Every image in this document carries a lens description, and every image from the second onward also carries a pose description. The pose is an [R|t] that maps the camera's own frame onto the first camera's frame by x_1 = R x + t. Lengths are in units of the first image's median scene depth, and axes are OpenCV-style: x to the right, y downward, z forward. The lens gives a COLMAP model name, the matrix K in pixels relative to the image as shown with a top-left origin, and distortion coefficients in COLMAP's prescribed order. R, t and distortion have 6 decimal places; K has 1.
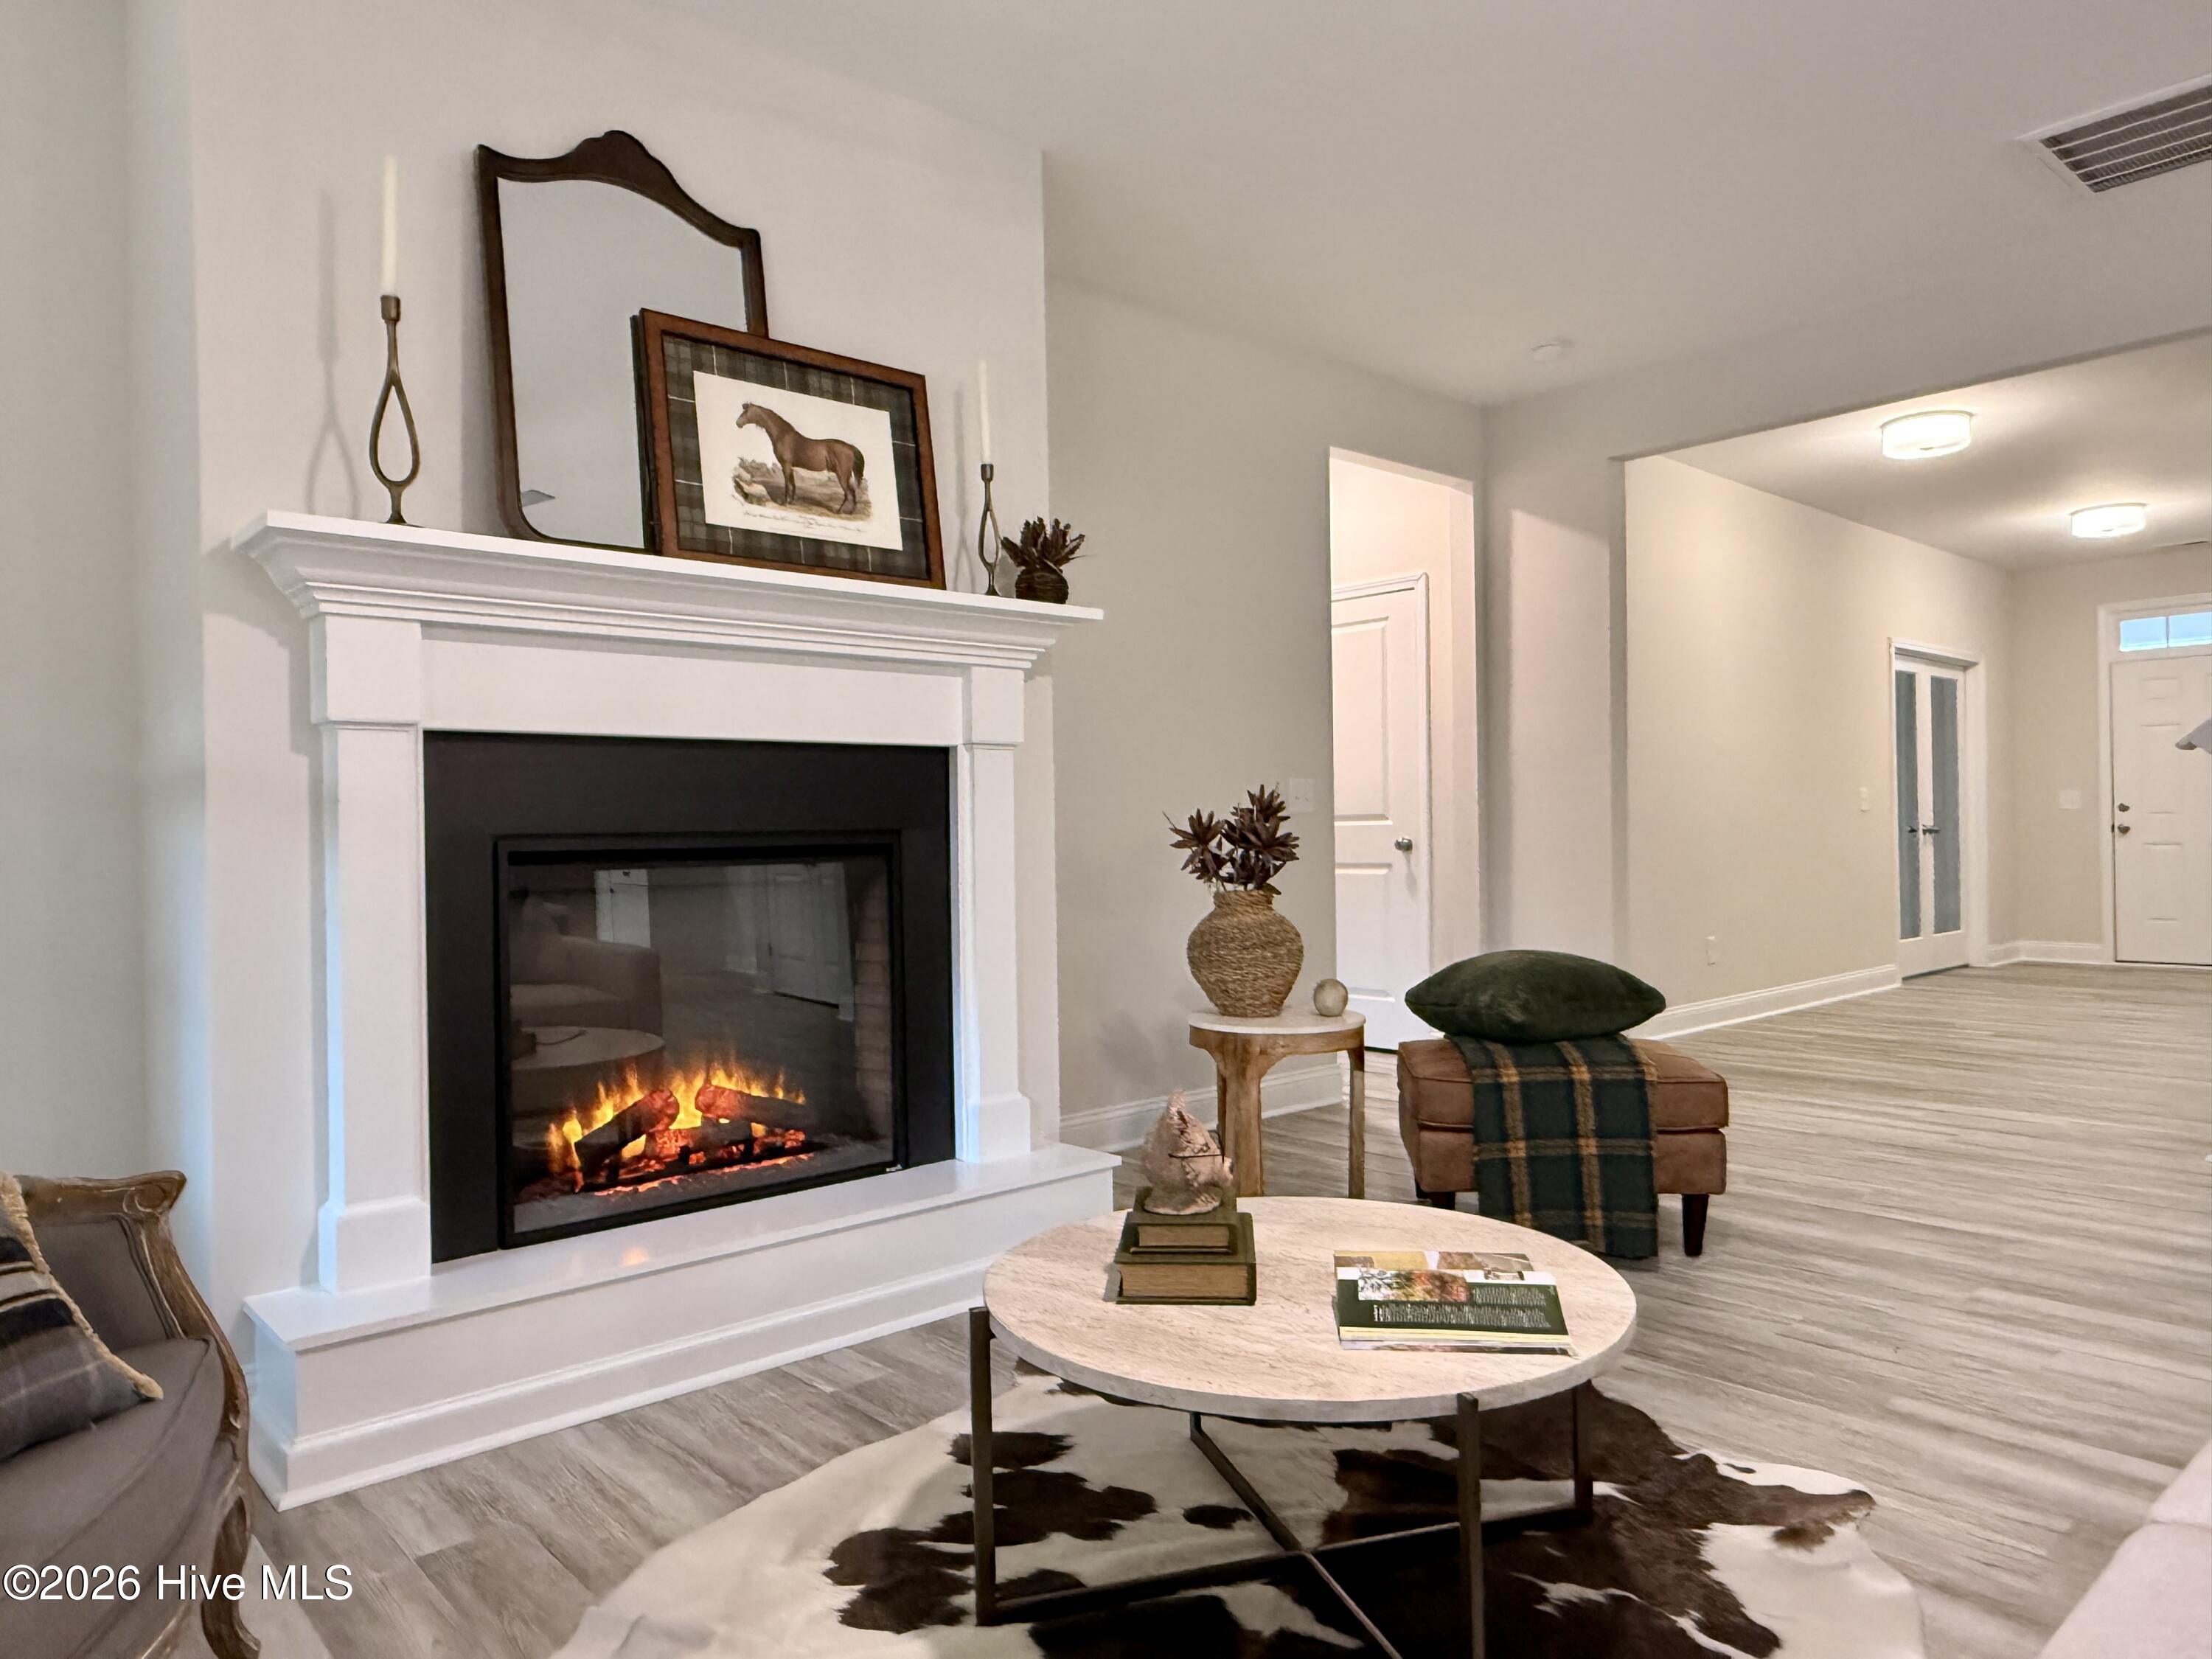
lens RADIAL K [[1438.9, 0, 1097.1], [0, 1438.9, 830.2], [0, 0, 1]] dist [0.000417, 0.004921]
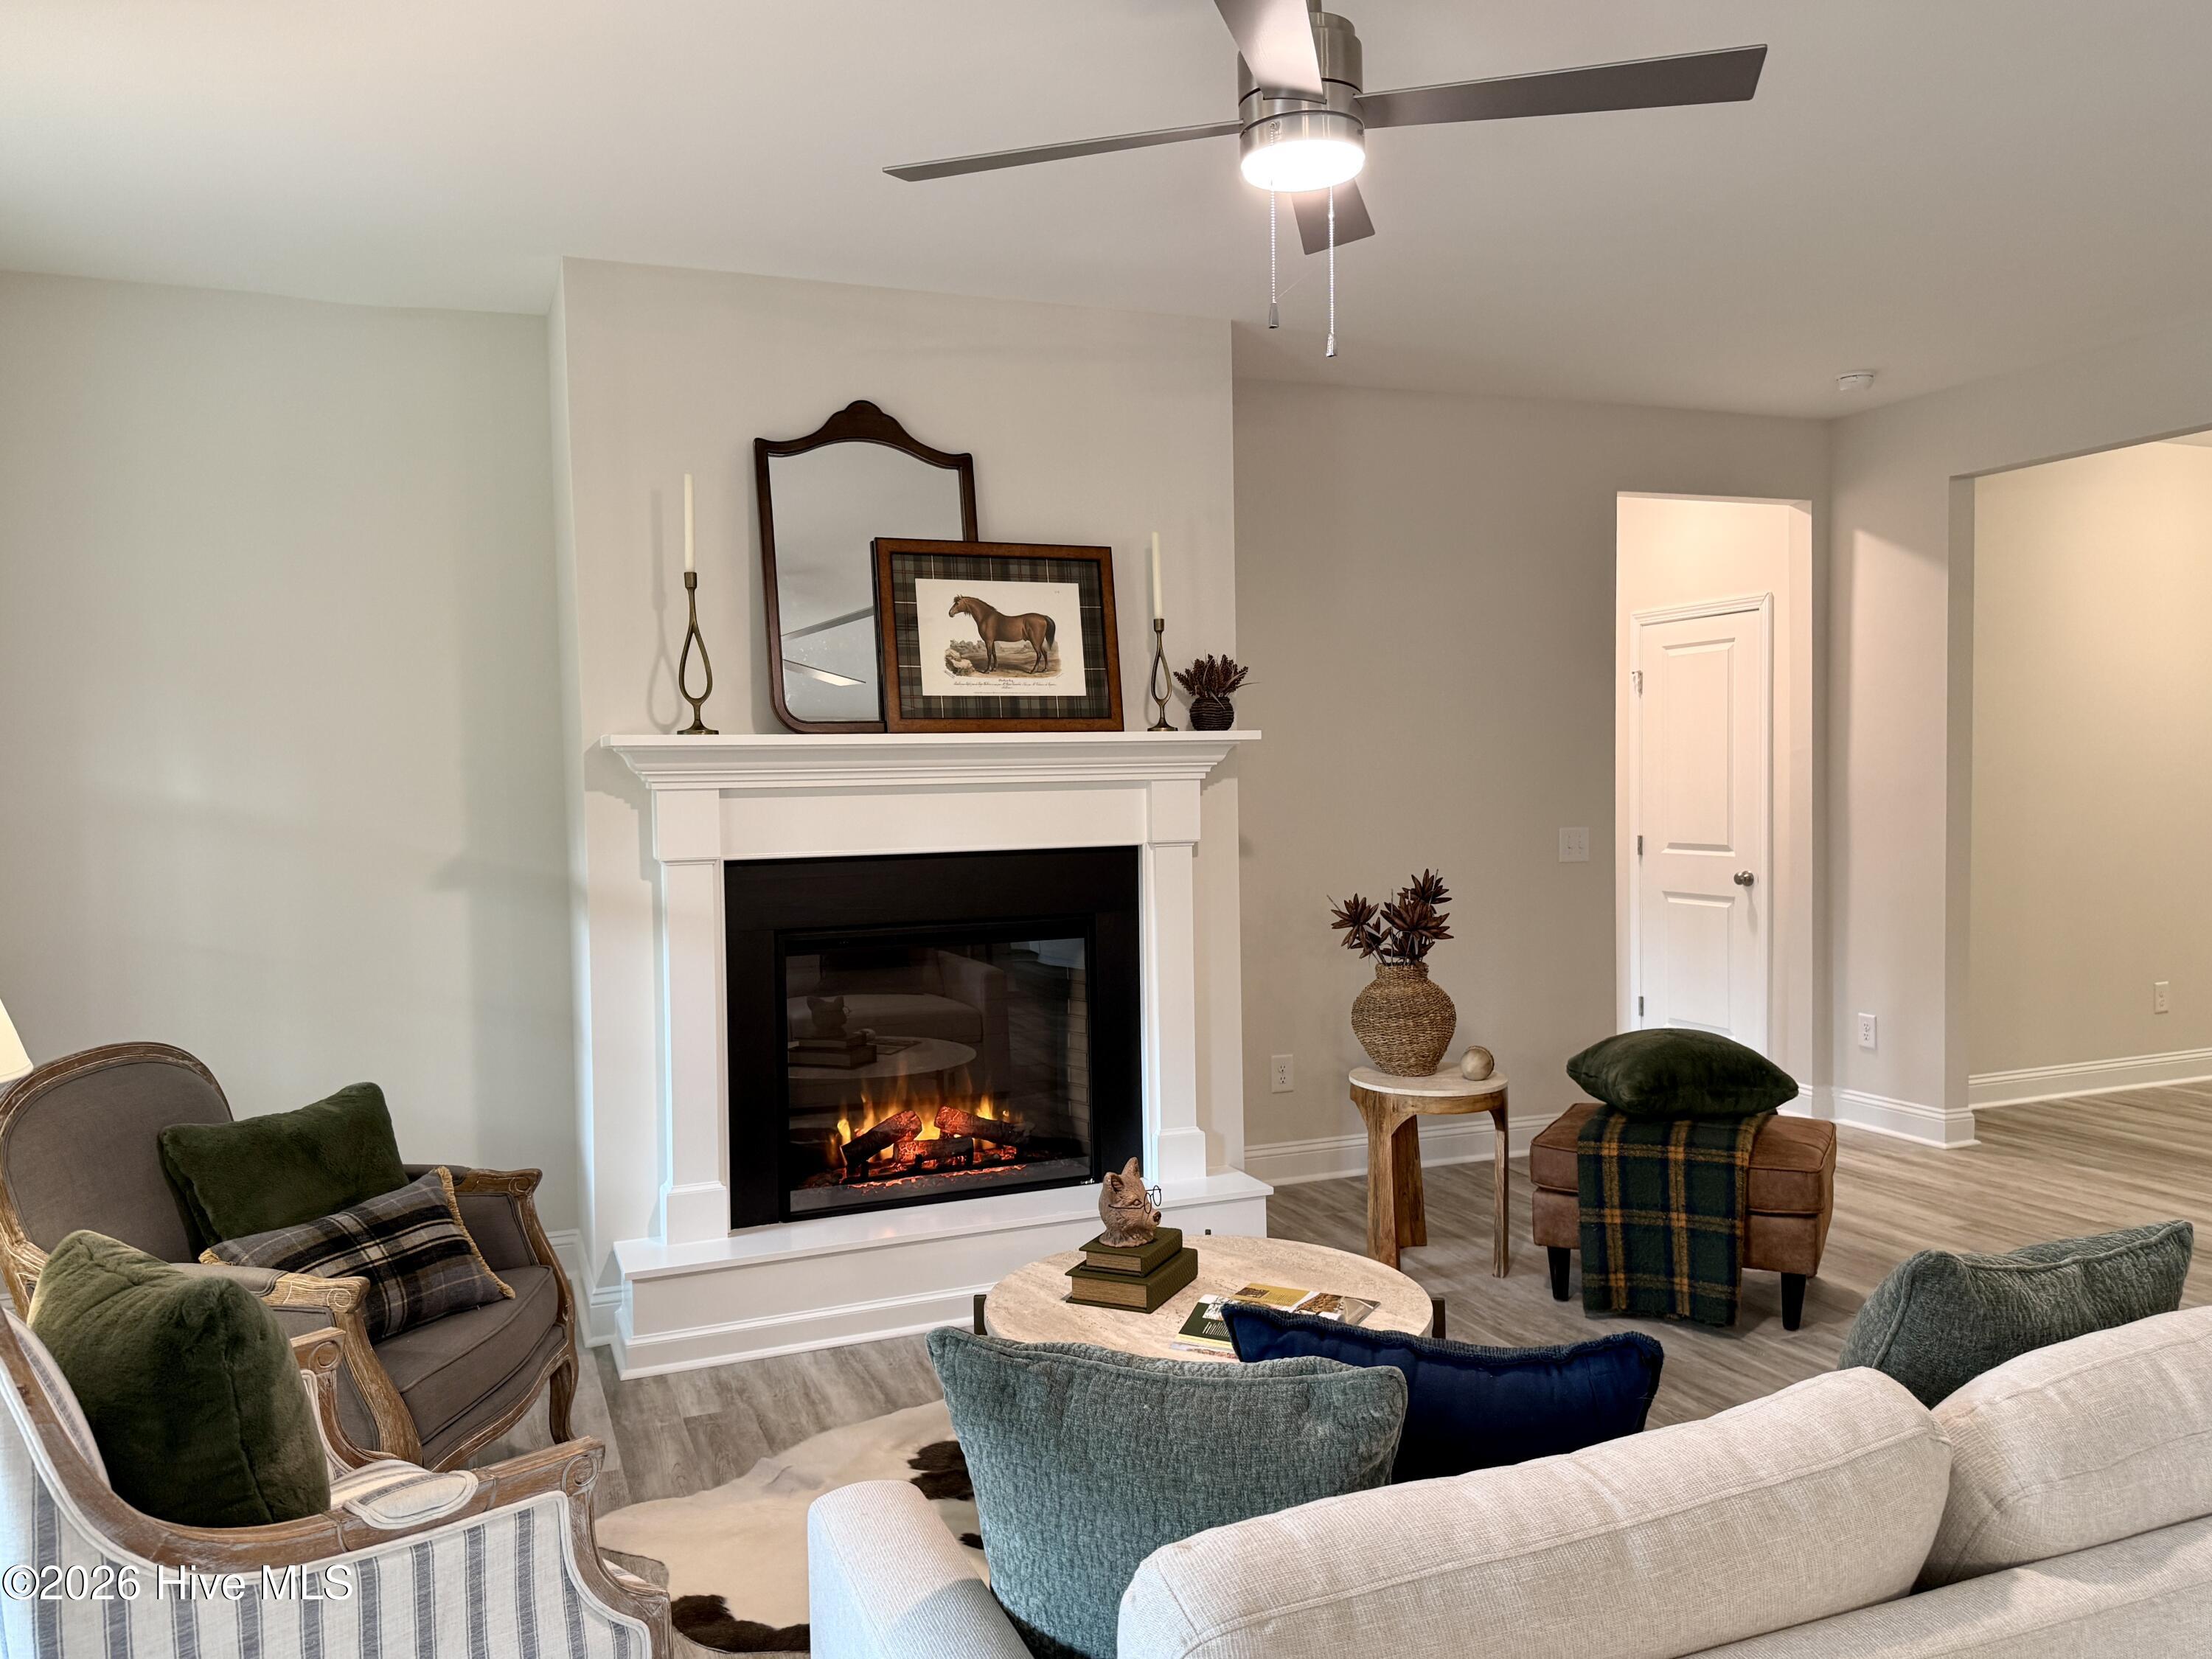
lens RADIAL K [[1631.9, 0, 1123.5], [0, 1631.9, 828.0], [0, 0, 1]] dist [0.146733, -0.247096]
pose [[0.943650, 0.014243, -0.330639, 0.395344], [0.000134, 0.999057, 0.043420, -0.150769], [0.330946, -0.041017, 0.942758, -0.365510]]
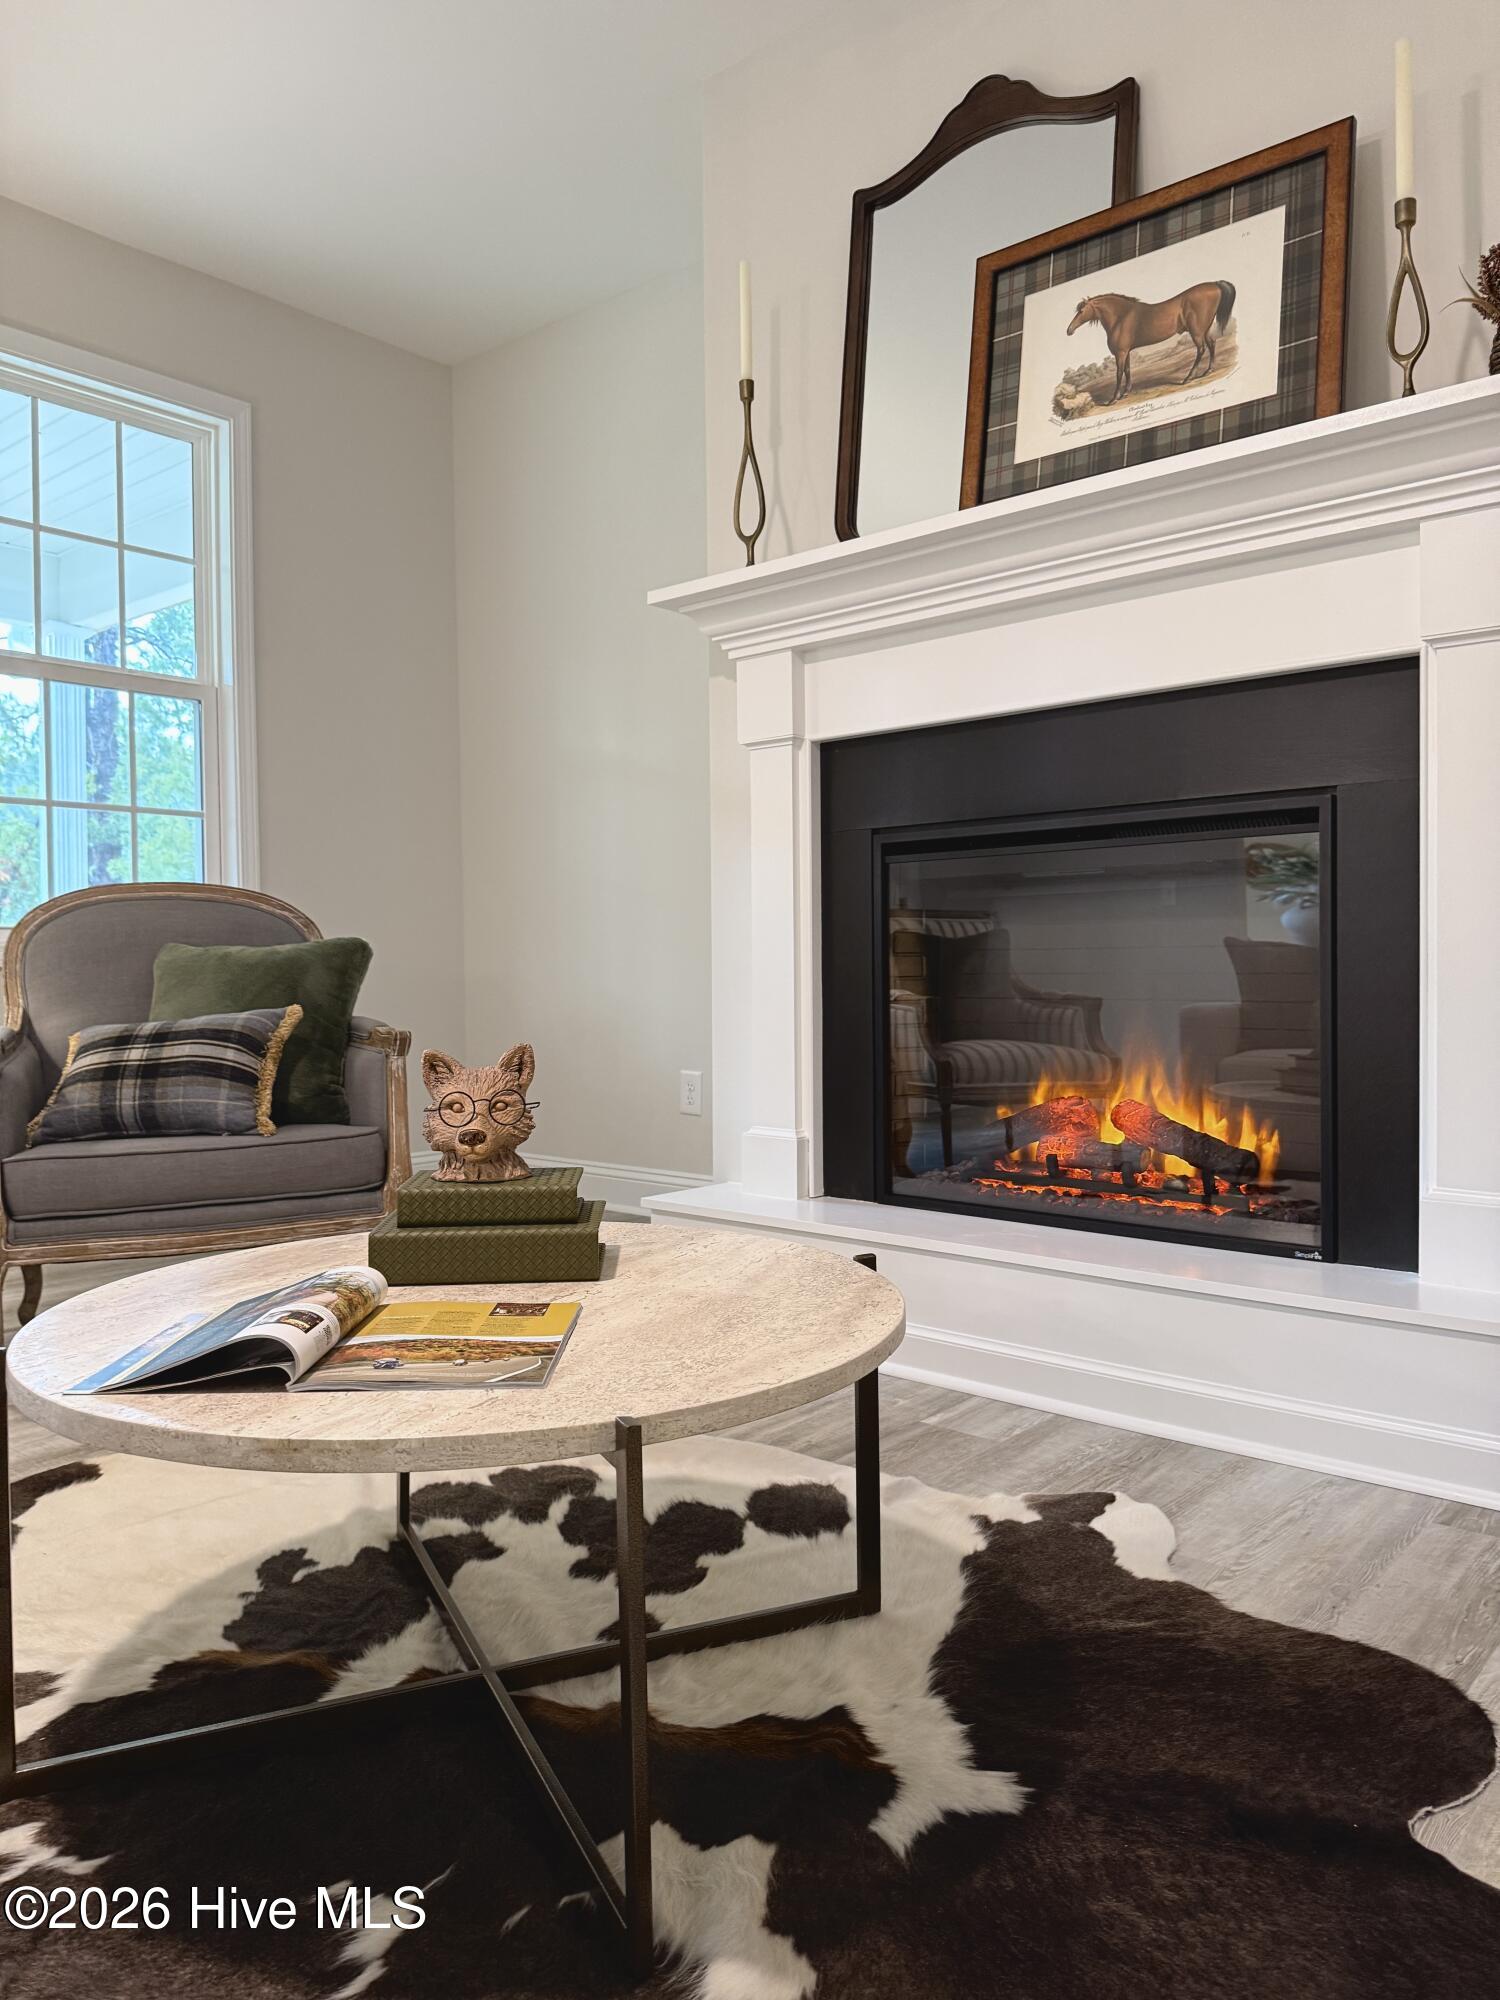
lens RADIAL K [[1404.9, 0, 741.5], [0, 1404.9, 983.9], [0, 0, 1]] dist [0.123033, -0.200285]
pose [[0.138897, 0.027075, -0.989937, 0.579418], [0.007282, 0.999571, 0.028361, 0.082643], [0.990280, -0.011148, 0.138640, 0.676751]]
